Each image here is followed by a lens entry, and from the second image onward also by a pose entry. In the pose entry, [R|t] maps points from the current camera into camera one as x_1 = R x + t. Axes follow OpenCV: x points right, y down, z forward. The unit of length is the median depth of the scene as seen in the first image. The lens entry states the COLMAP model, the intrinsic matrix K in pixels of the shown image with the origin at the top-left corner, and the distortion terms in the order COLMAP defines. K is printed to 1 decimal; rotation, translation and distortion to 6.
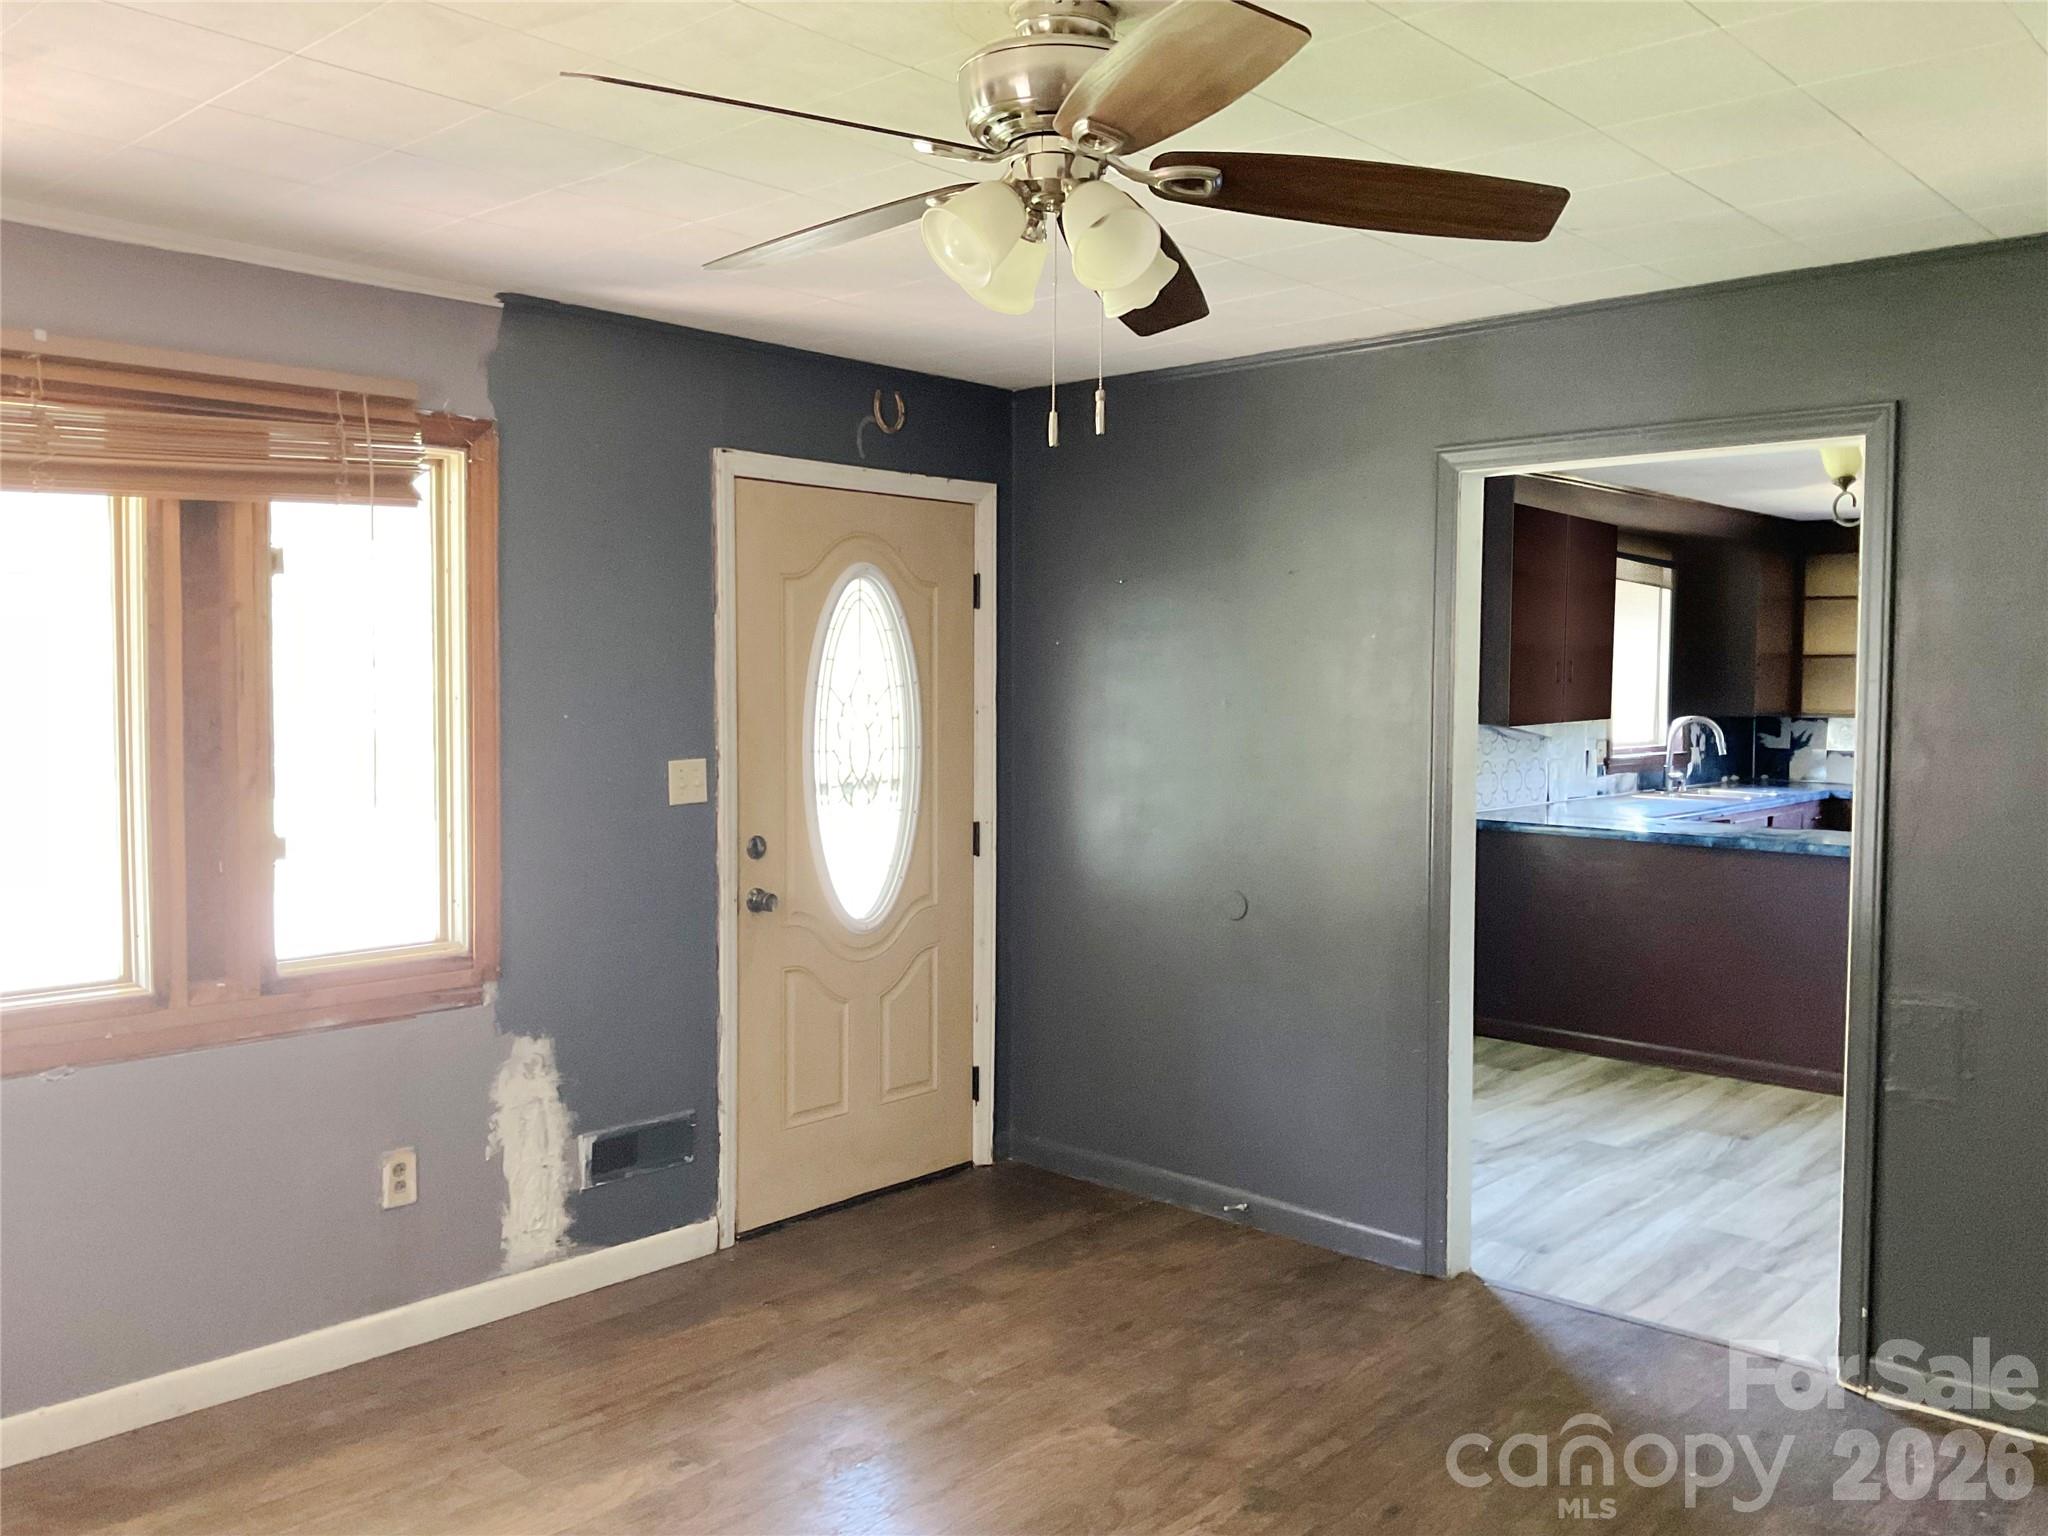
lens RADIAL K [[1666.1, 0, 1034.5], [0, 1666.1, 753.2], [0, 0, 1]] dist [0.068831, -0.132184]
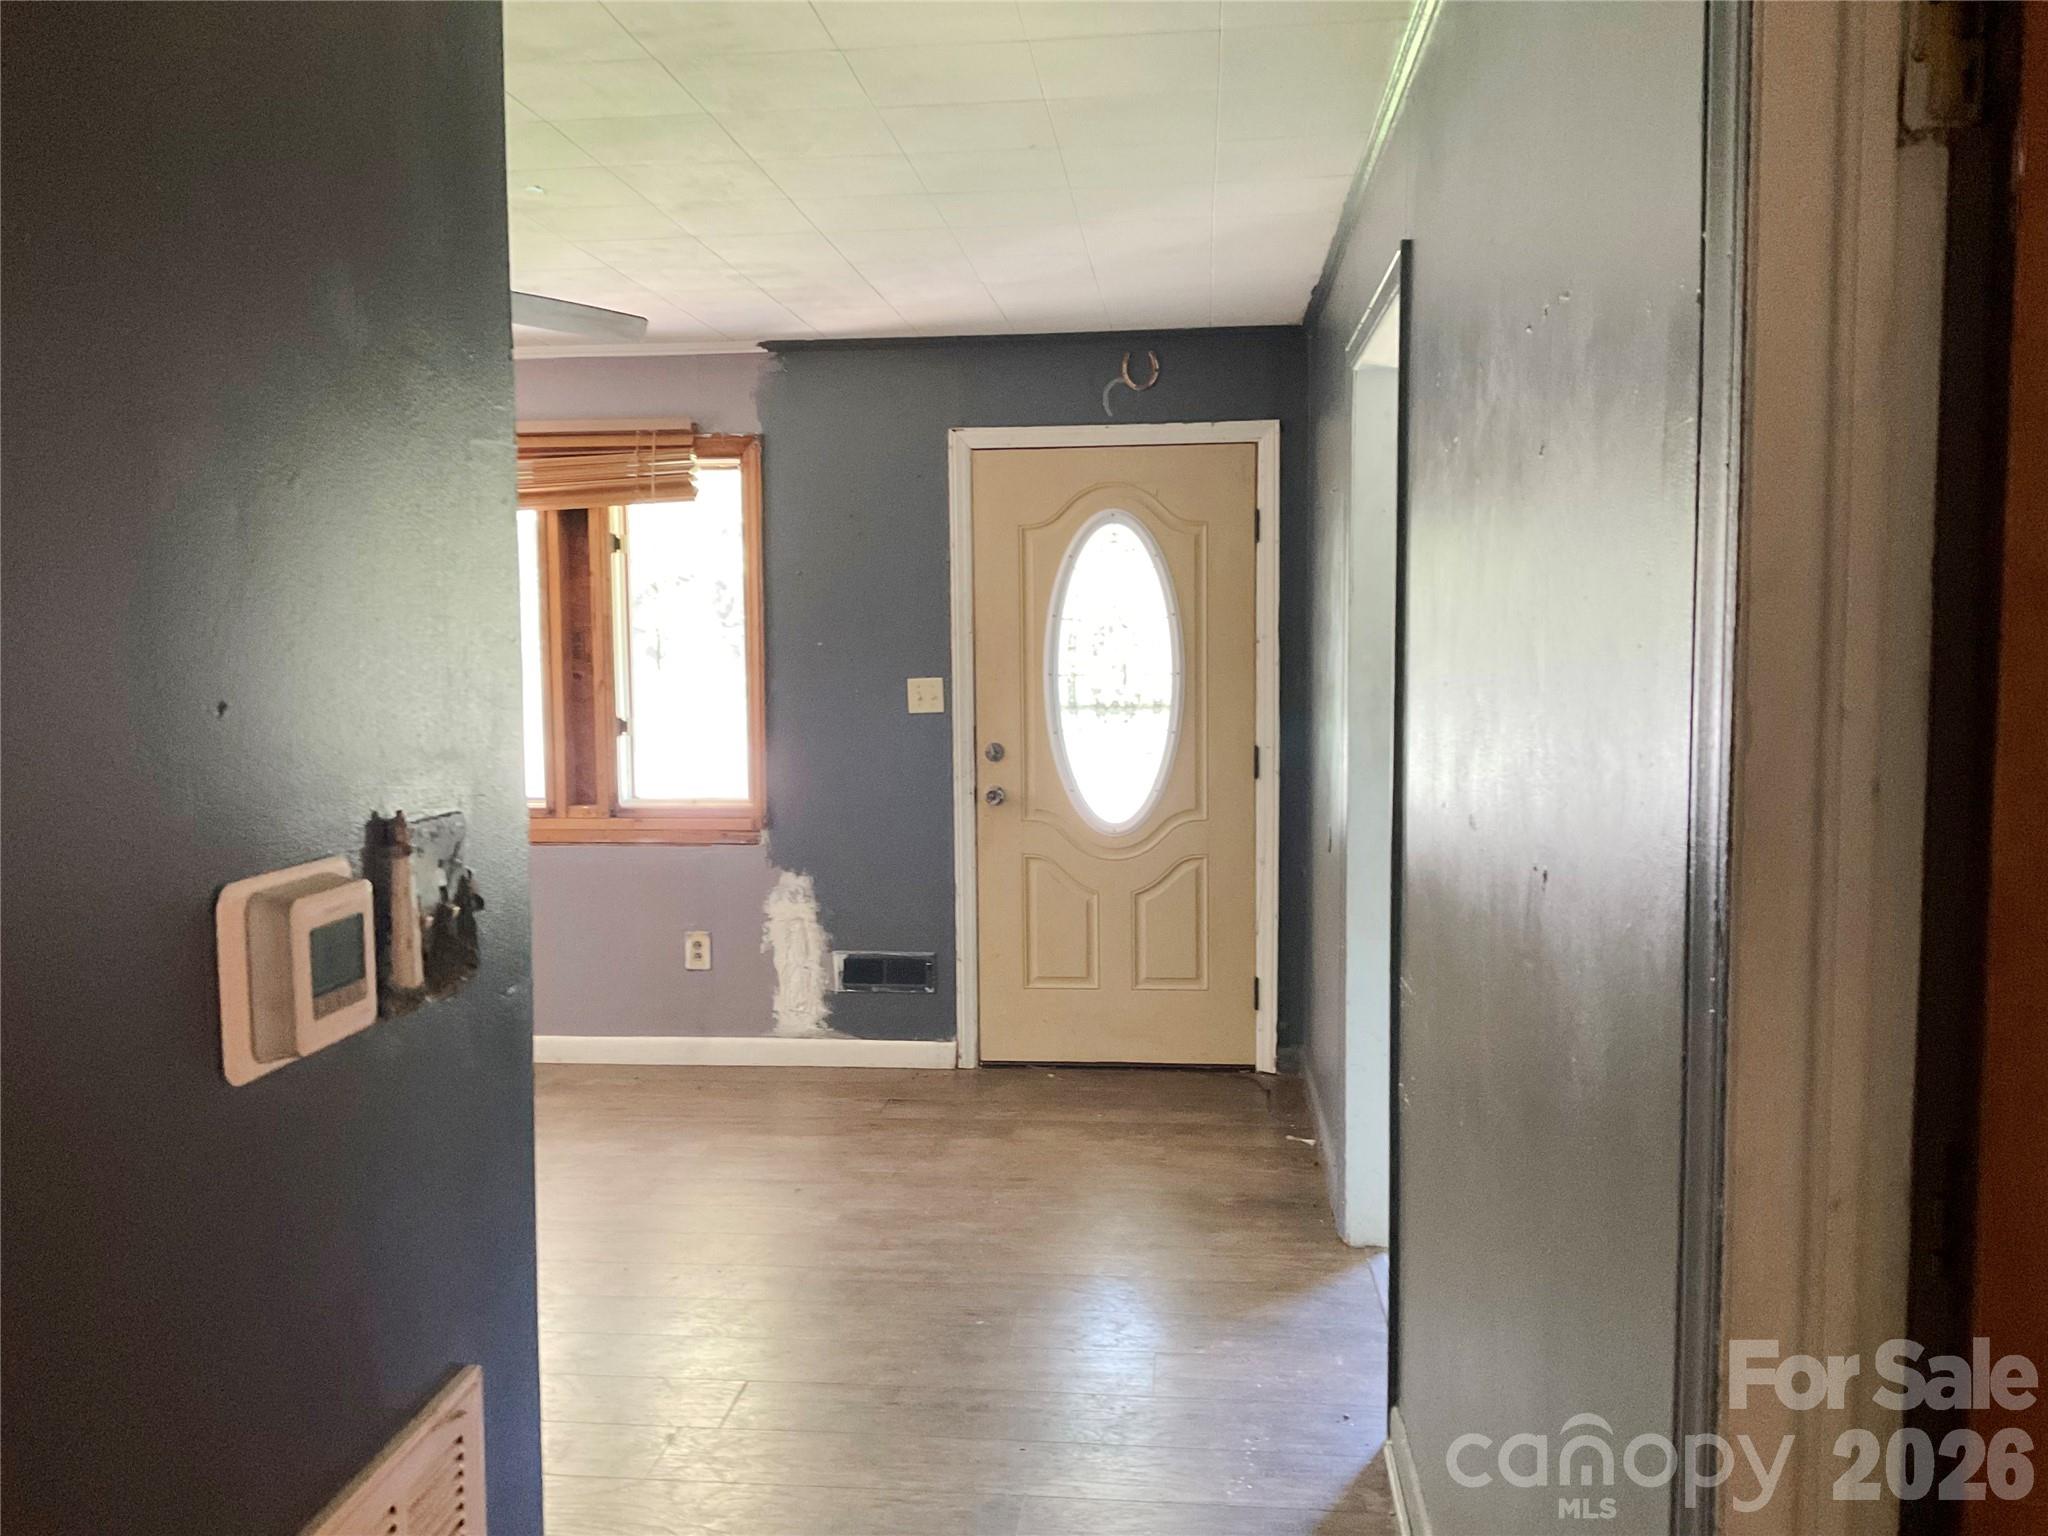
lens RADIAL K [[1666.1, 0, 1028.3], [0, 1666.1, 764.3], [0, 0, 1]] dist [0.068831, -0.132184]
pose [[0.596806, 0.053086, -0.800627, 0.894802], [-0.023521, 0.998538, 0.048675, 0.005707], [0.802040, -0.010218, 0.597182, 0.313551]]
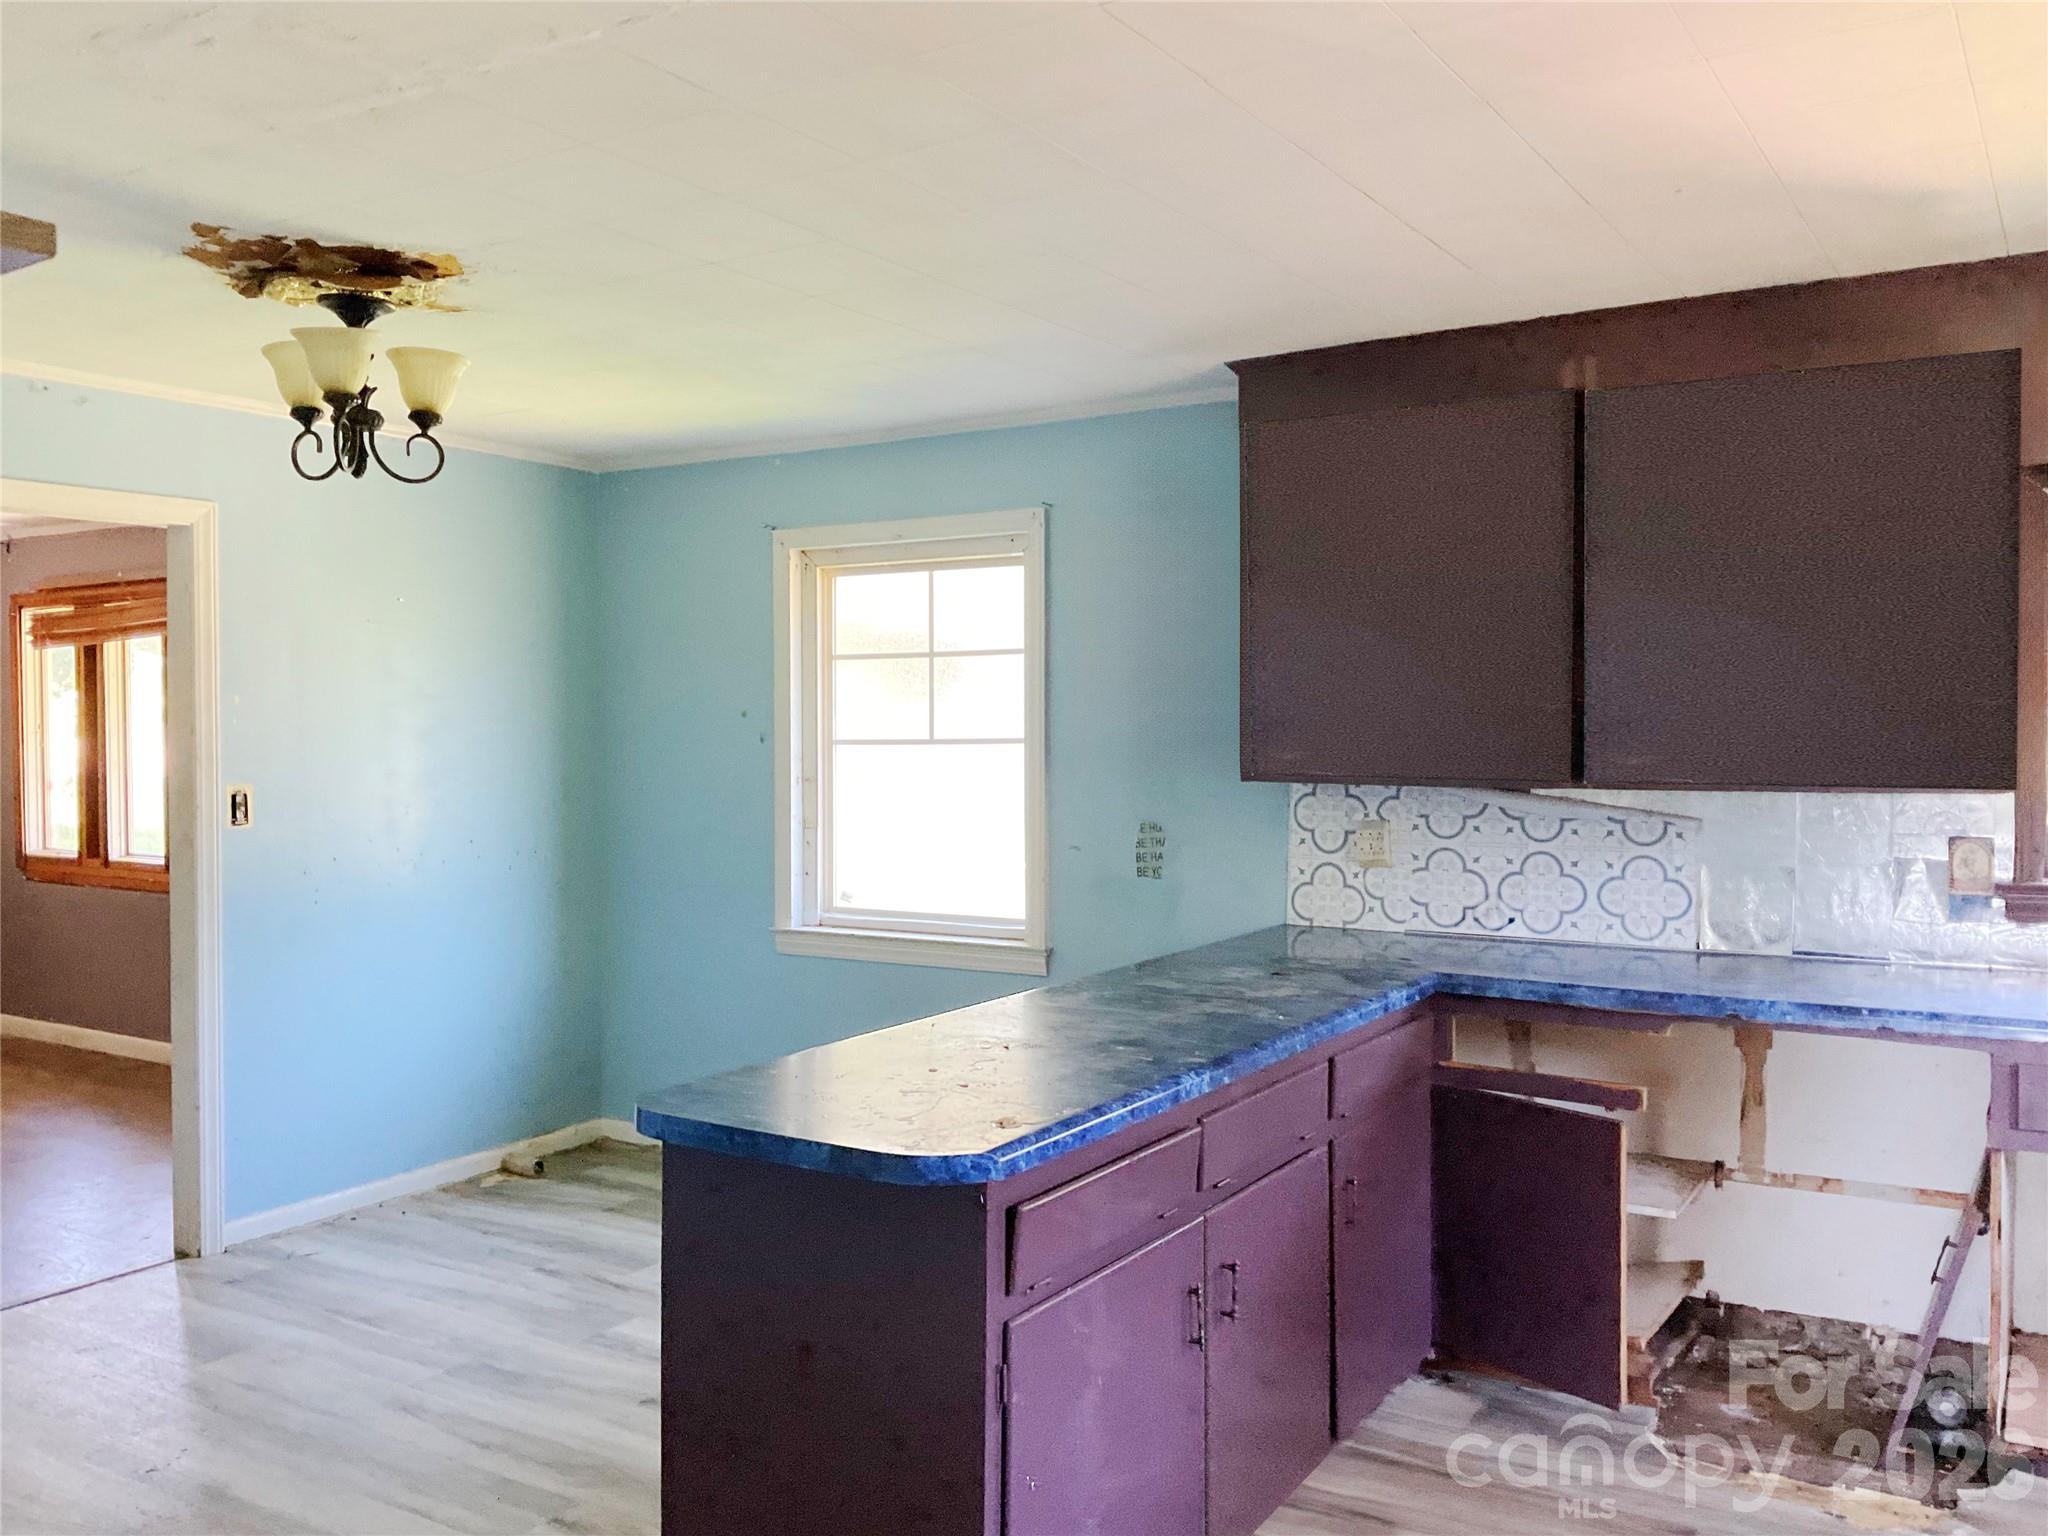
lens RADIAL K [[1666.1, 0, 1009.5], [0, 1666.1, 755.4], [0, 0, 1]] dist [0.068831, -0.132184]
pose [[0.172642, -0.002376, -0.984982, 1.470940], [-0.050059, 0.998684, -0.011183, -0.023116], [0.983712, 0.051237, 0.172295, 1.379964]]
